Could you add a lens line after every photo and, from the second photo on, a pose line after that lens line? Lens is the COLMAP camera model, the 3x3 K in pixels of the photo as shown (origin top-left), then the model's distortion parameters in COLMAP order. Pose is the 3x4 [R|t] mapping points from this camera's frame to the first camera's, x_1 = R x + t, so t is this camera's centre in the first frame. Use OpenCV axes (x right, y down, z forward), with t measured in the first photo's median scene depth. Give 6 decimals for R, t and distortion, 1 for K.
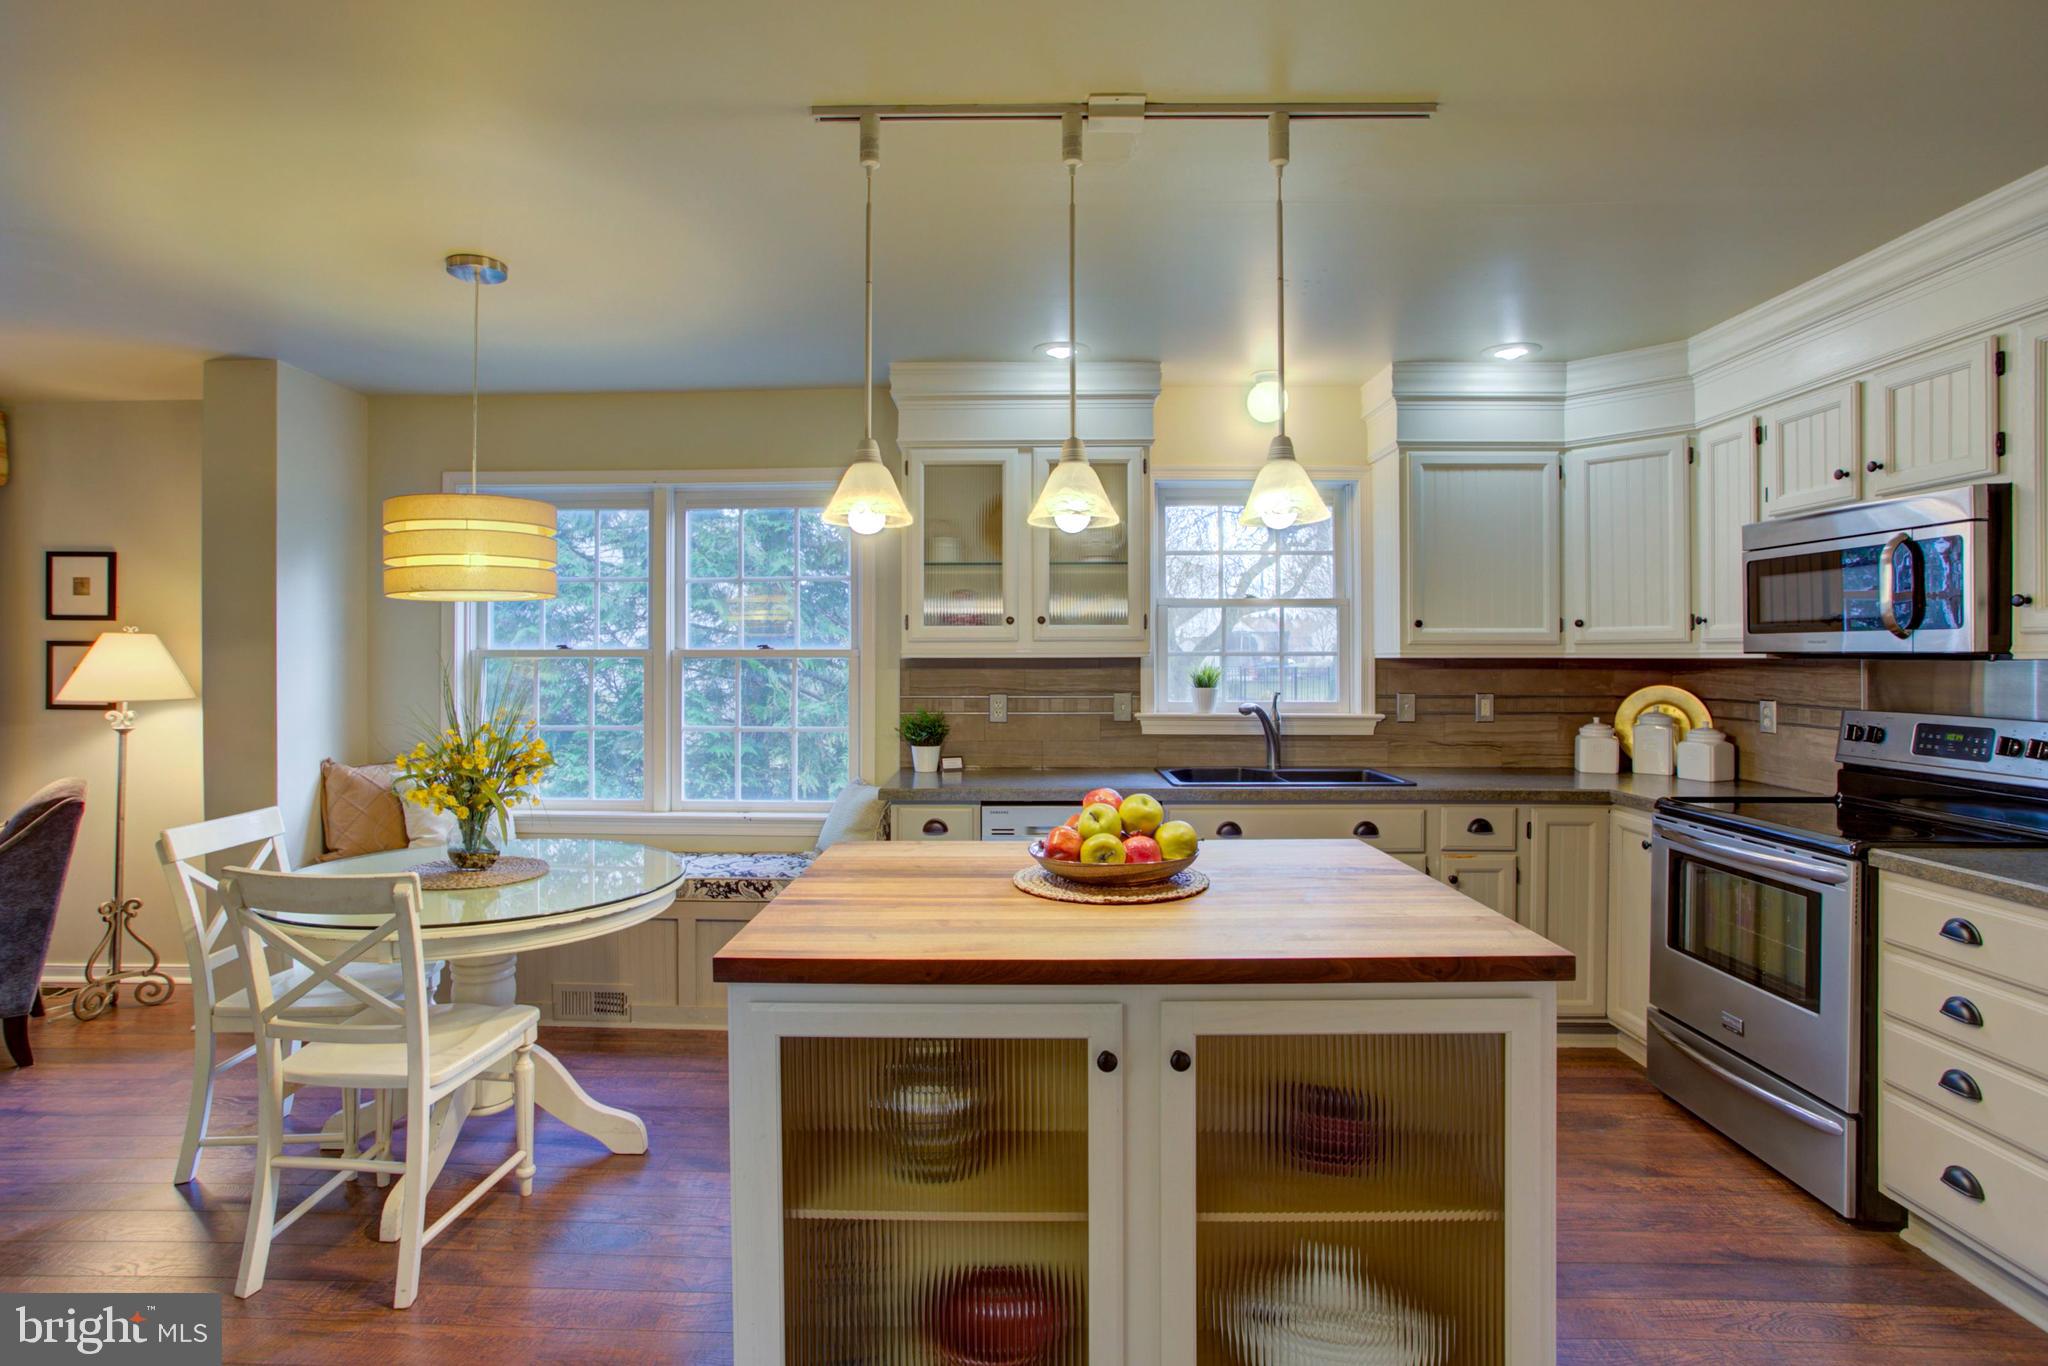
lens RADIAL K [[1007.3, 0, 1008.8], [0, 1007.3, 657.3], [0, 0, 1]] dist [-0.047576, 0.022256]
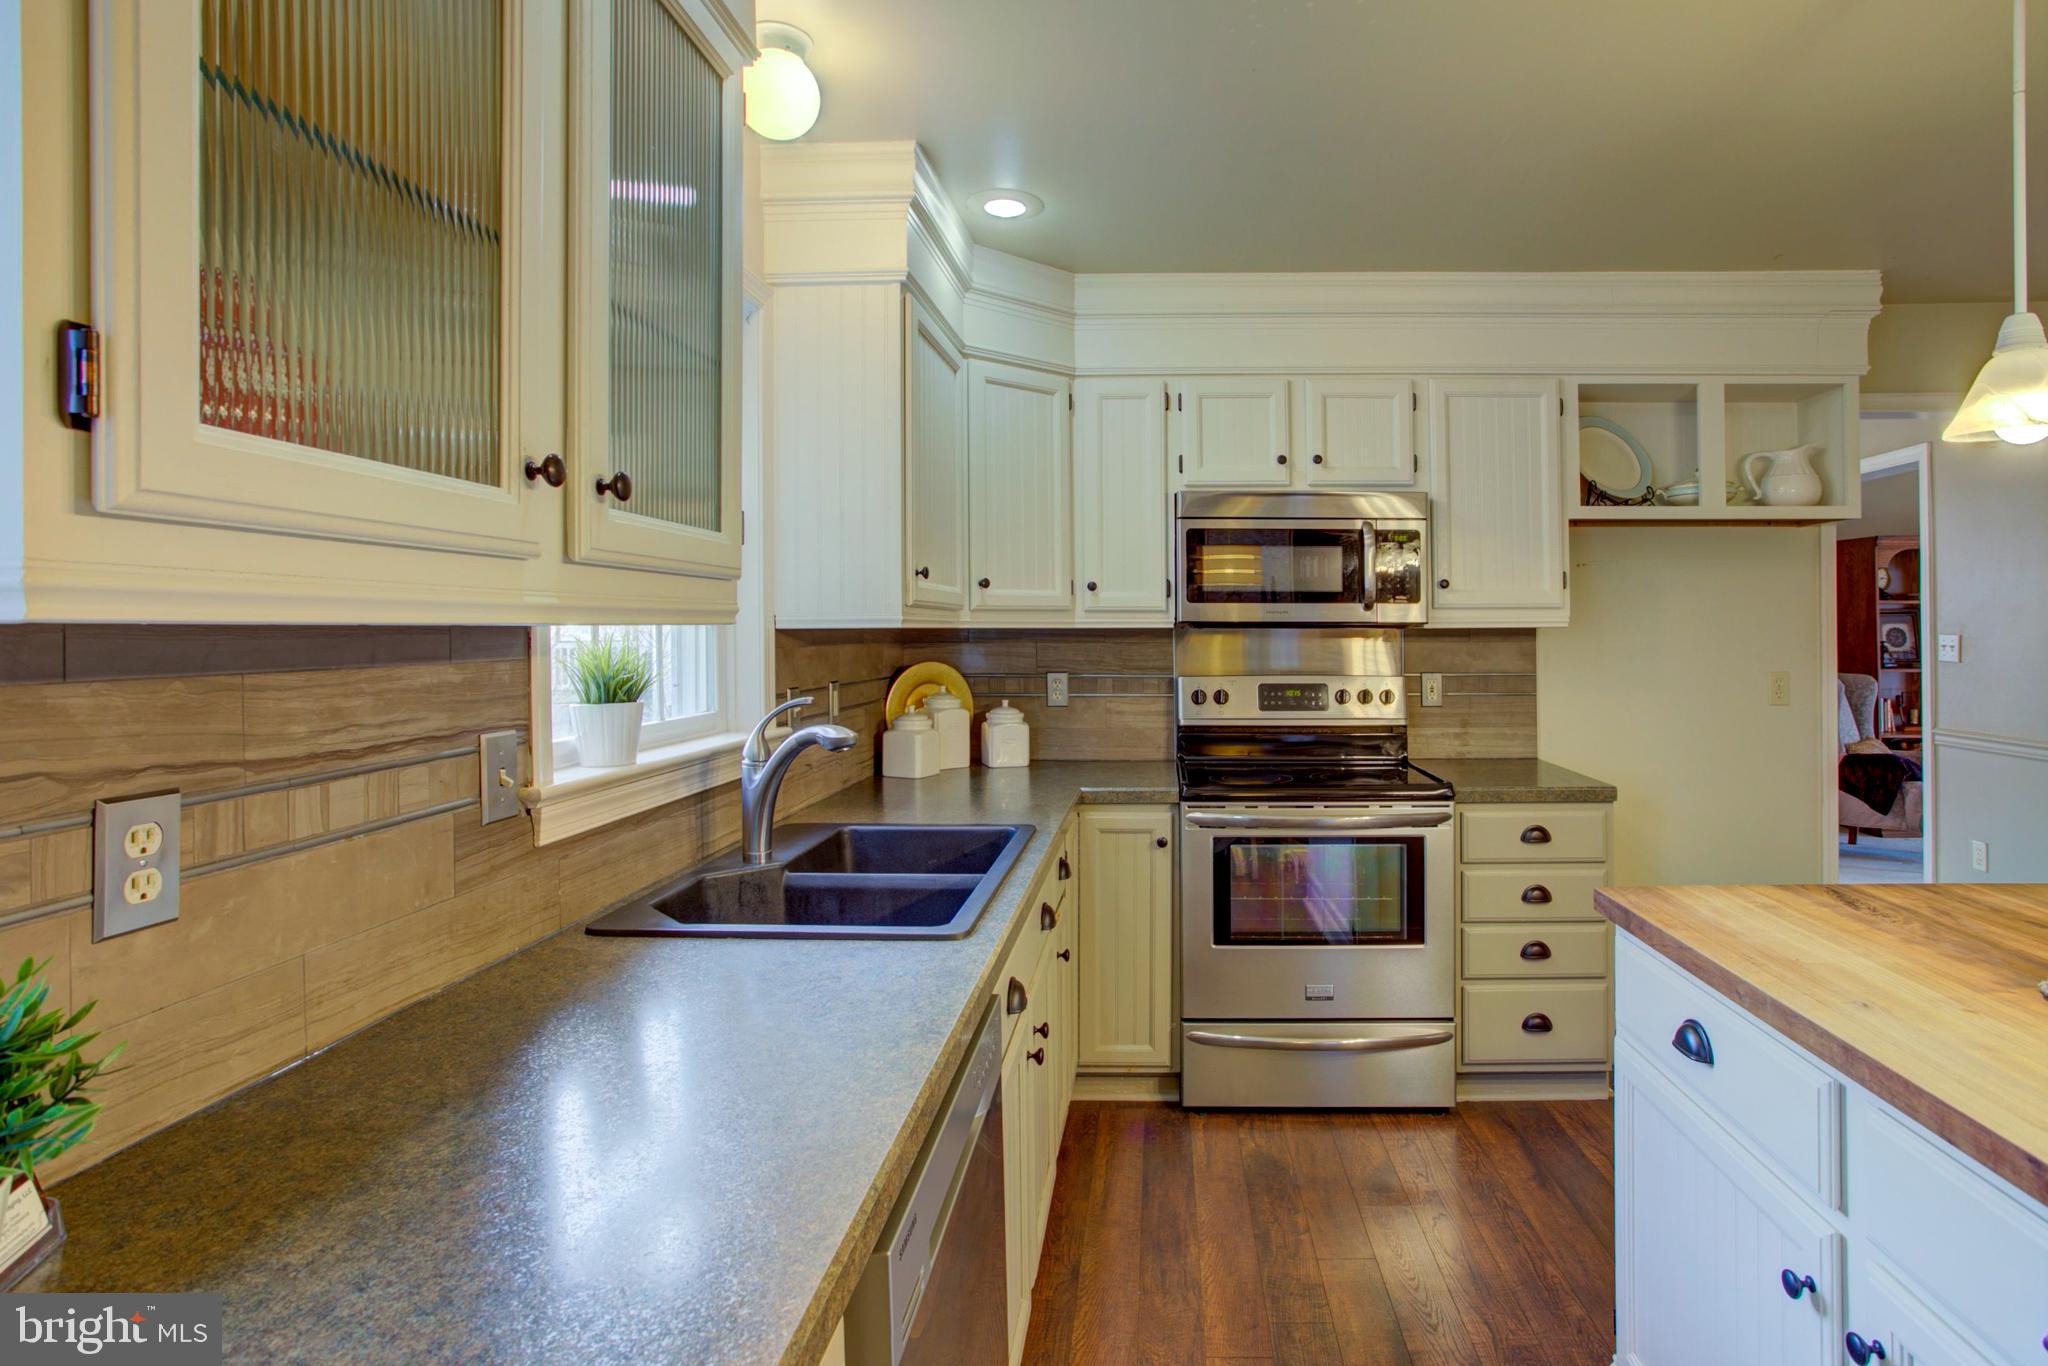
lens RADIAL K [[1063.9, 0, 1136.7], [0, 1063.9, 622.8], [0, 0, 1]] dist [-0.027391, 0.004985]
pose [[-0.001172, 0.006348, 0.999979, -0.258643], [0.002511, 0.999977, -0.006345, 0.002069], [-0.999996, 0.002503, -0.001188, 0.891468]]
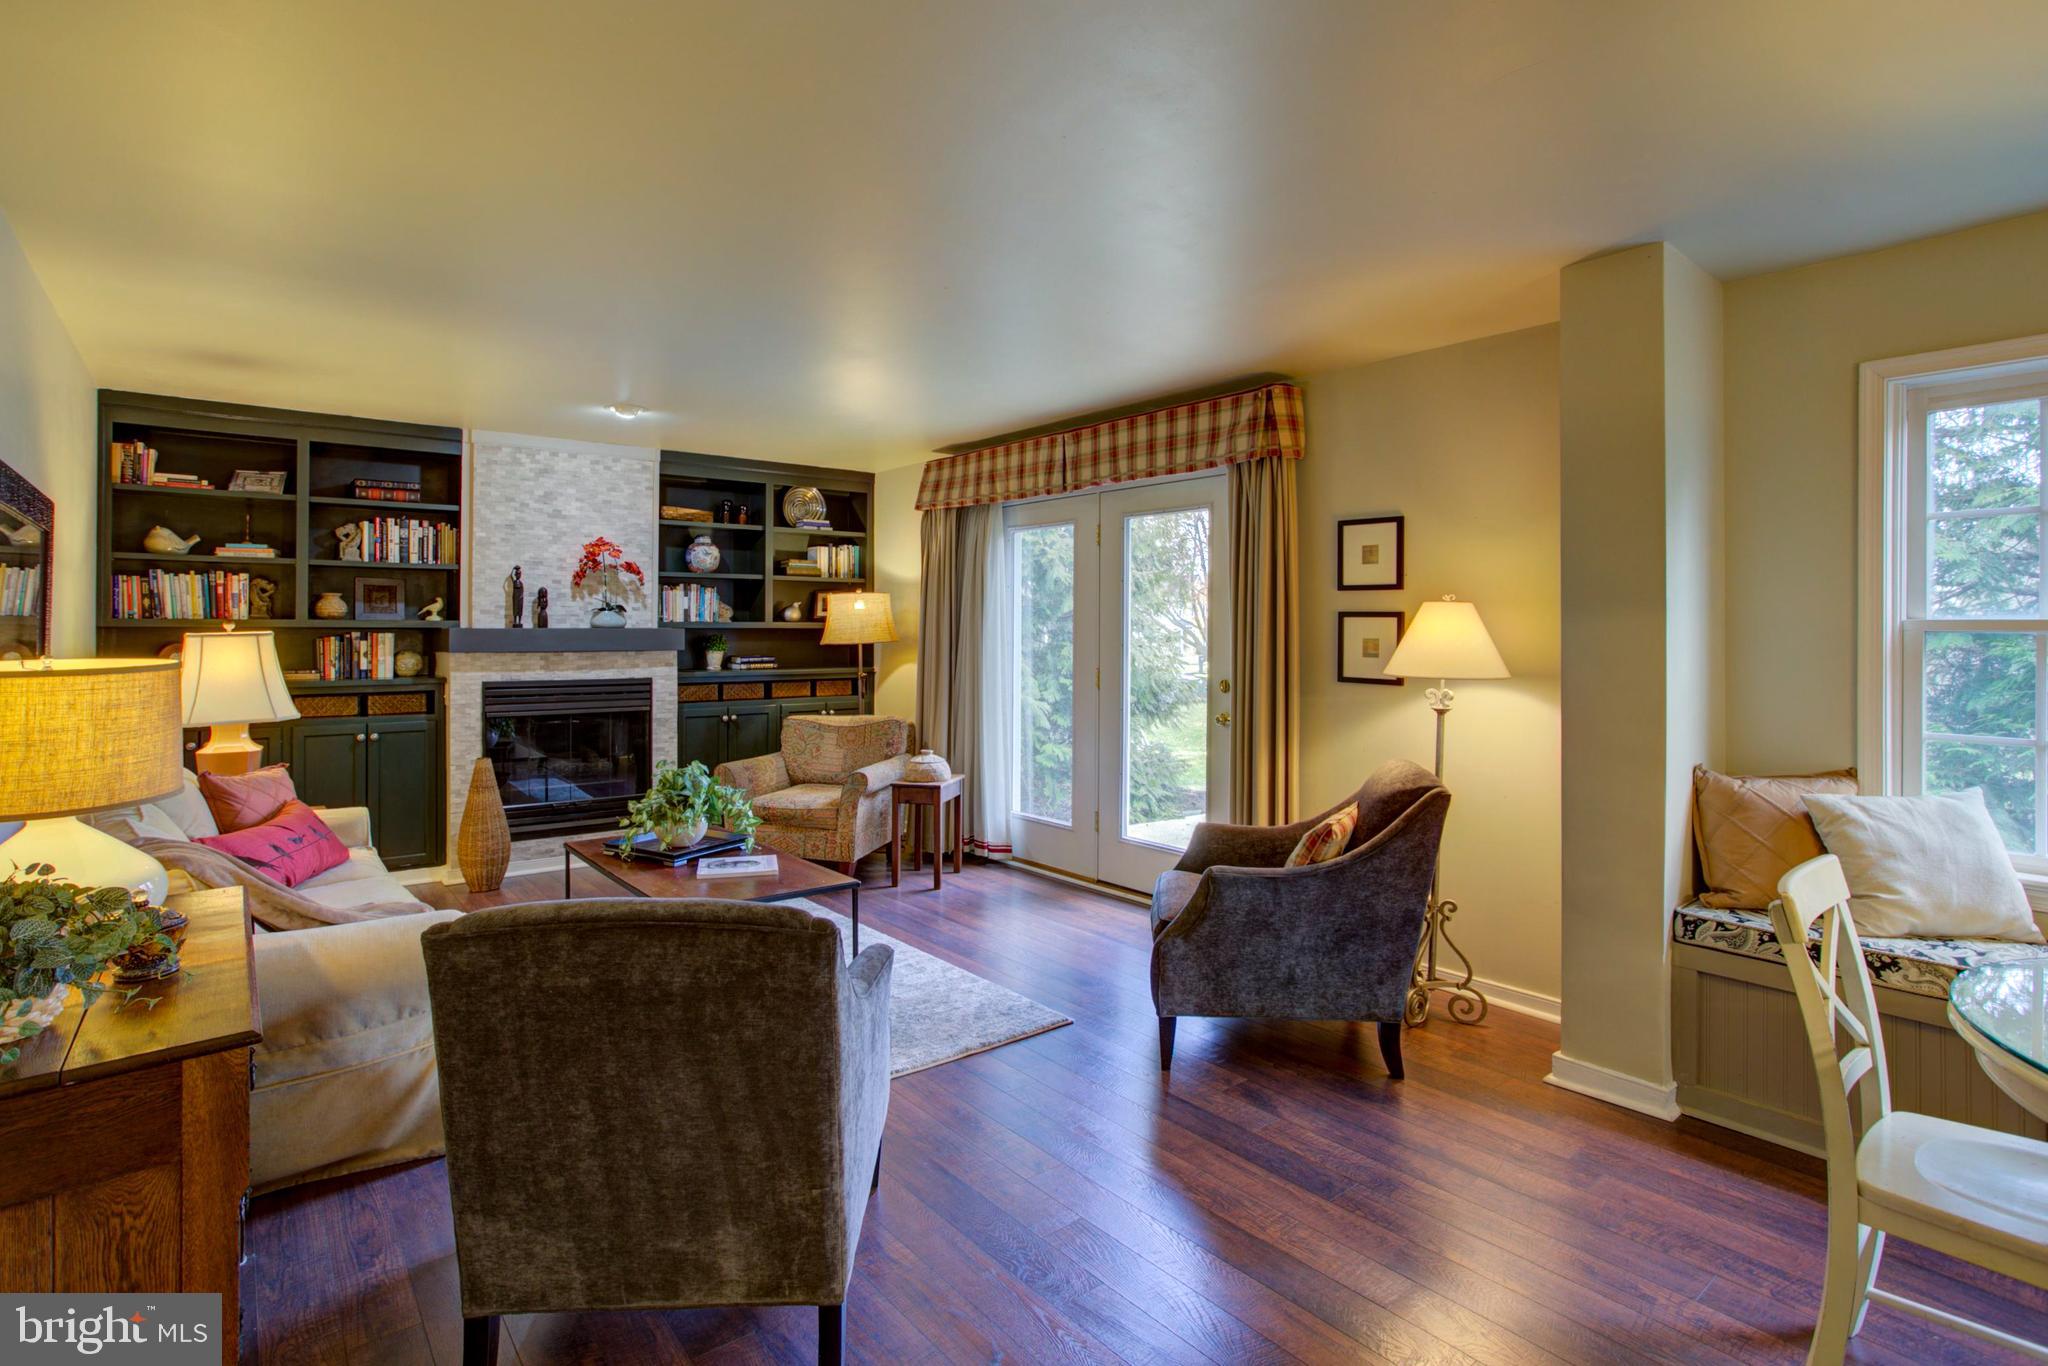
lens RADIAL K [[1007.3, 0, 1015.1], [0, 1007.3, 616.5], [0, 0, 1]] dist [-0.047576, 0.022256]
pose [[0.637422, -0.006419, -0.770488, -0.474577], [0.000594, 0.999969, -0.007839, -0.004927], [0.770515, 0.004539, 0.637406, 0.125663]]
